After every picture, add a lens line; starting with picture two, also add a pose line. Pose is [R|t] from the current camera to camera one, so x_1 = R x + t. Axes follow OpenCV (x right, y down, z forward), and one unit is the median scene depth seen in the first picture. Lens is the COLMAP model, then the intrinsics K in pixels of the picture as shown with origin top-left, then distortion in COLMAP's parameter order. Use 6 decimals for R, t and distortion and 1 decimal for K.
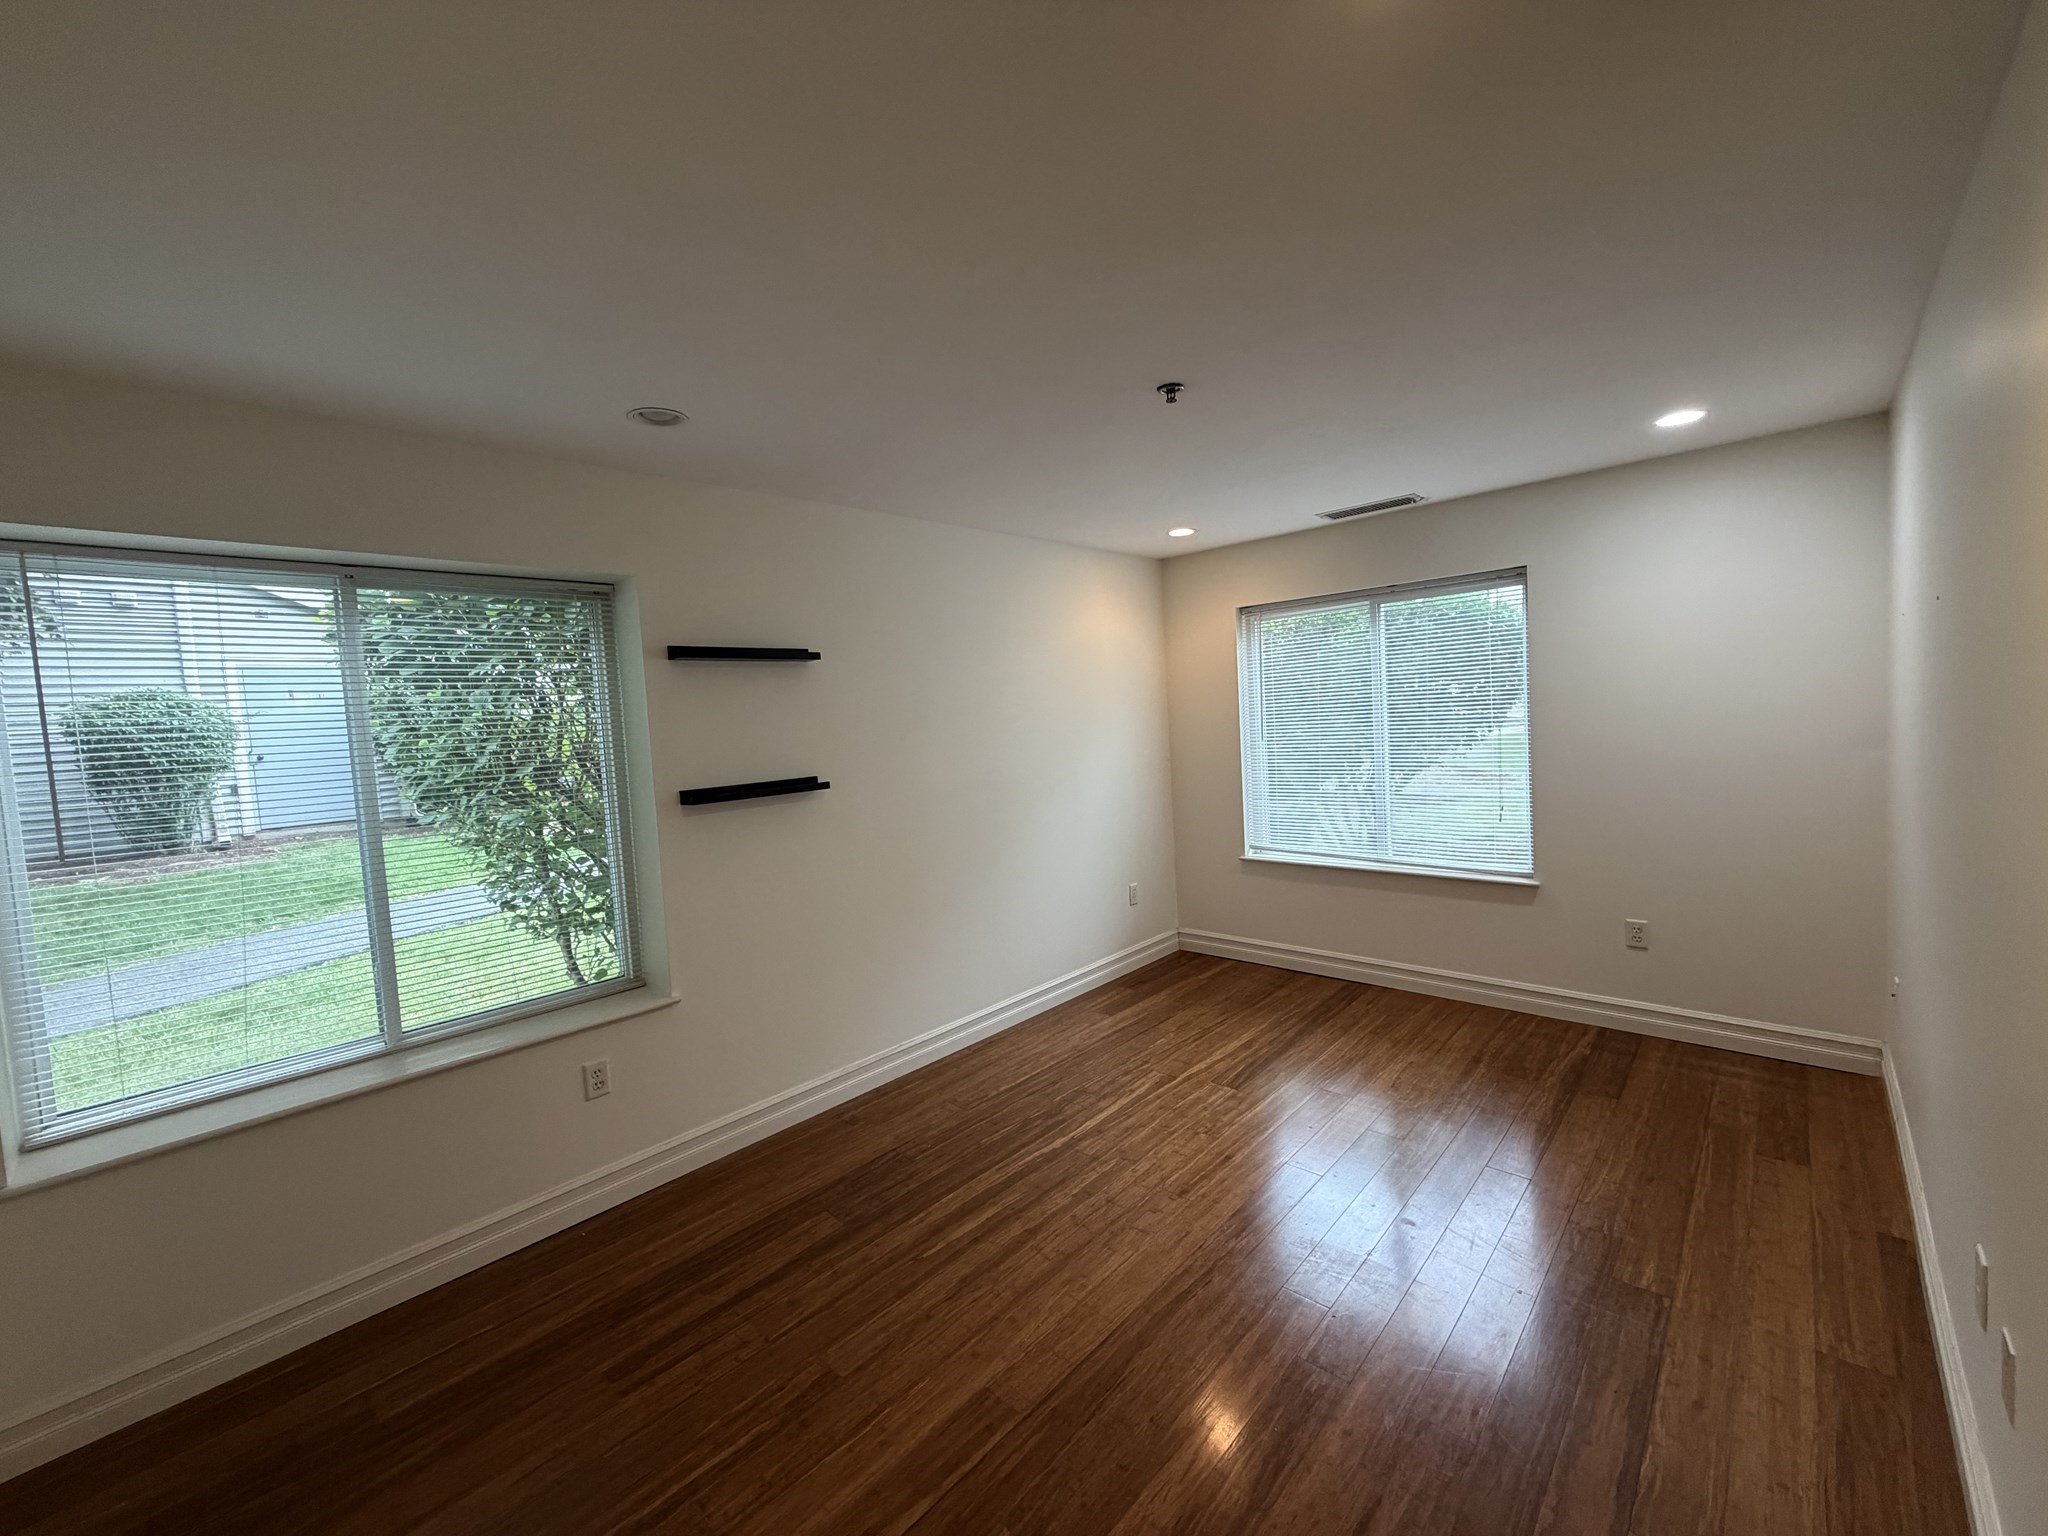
lens RADIAL K [[813.0, 0, 1020.7], [0, 813.0, 766.2], [0, 0, 1]] dist [-0.001025, -0.000057]
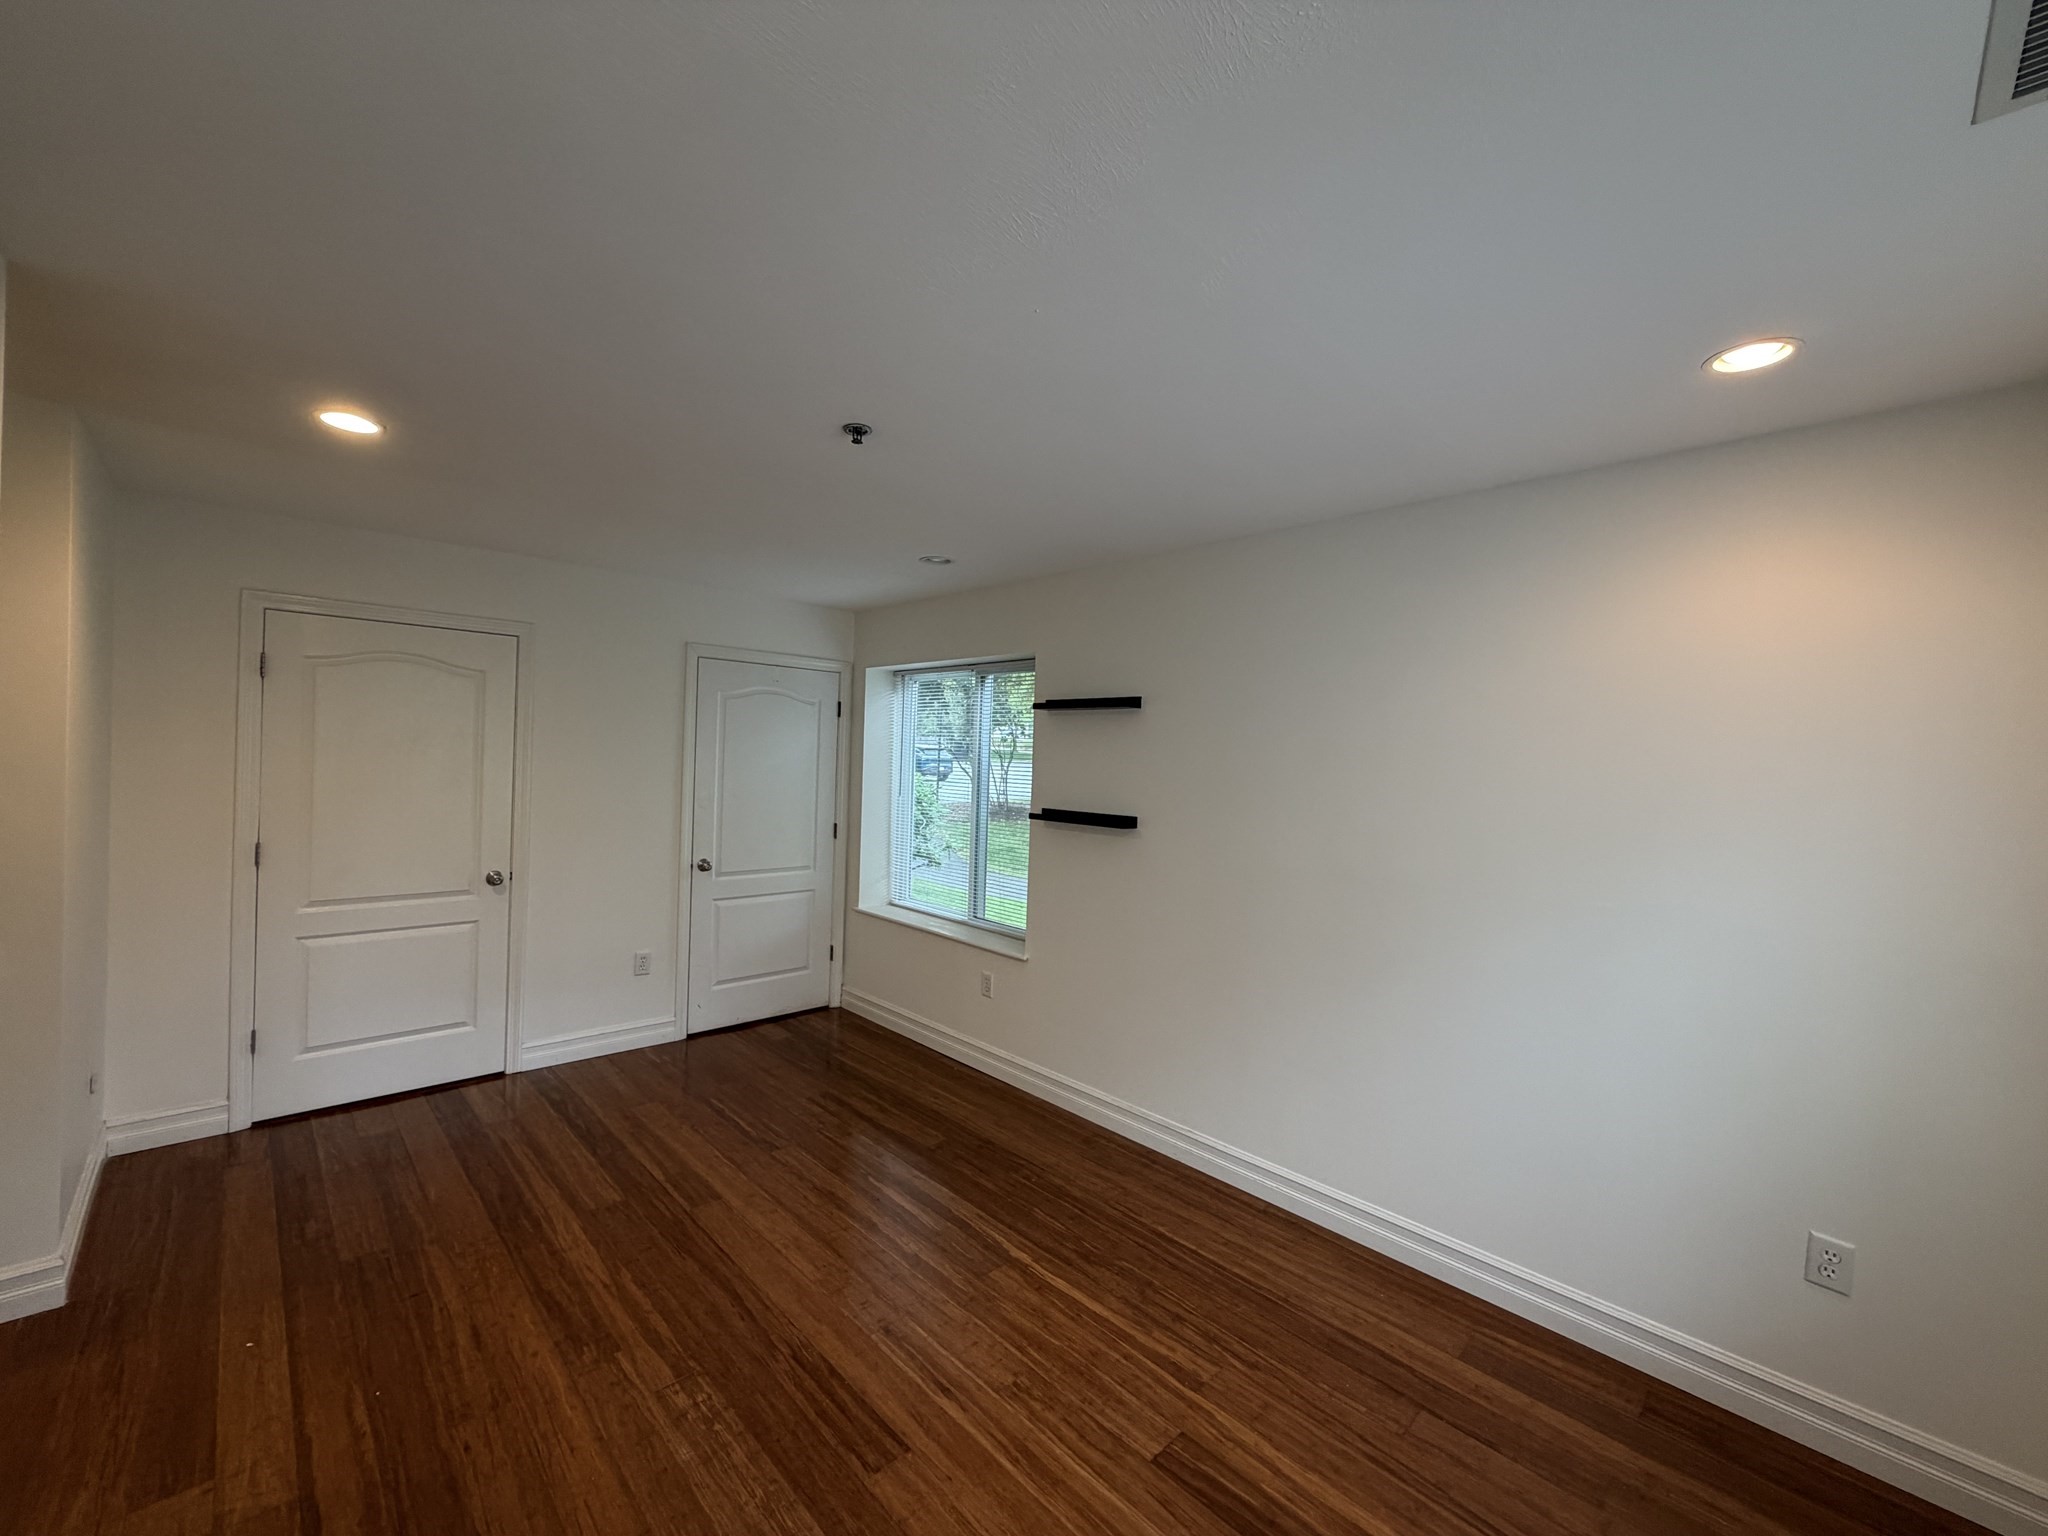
lens RADIAL K [[813.0, 0, 1020.6], [0, 813.0, 766.5], [0, 0, 1]] dist [-0.001025, -0.000057]
pose [[-0.048875, 0.063993, -0.996753, 0.852862], [-0.093147, 0.993304, 0.068339, -0.118502], [0.994452, 0.096184, -0.042587, 0.943684]]
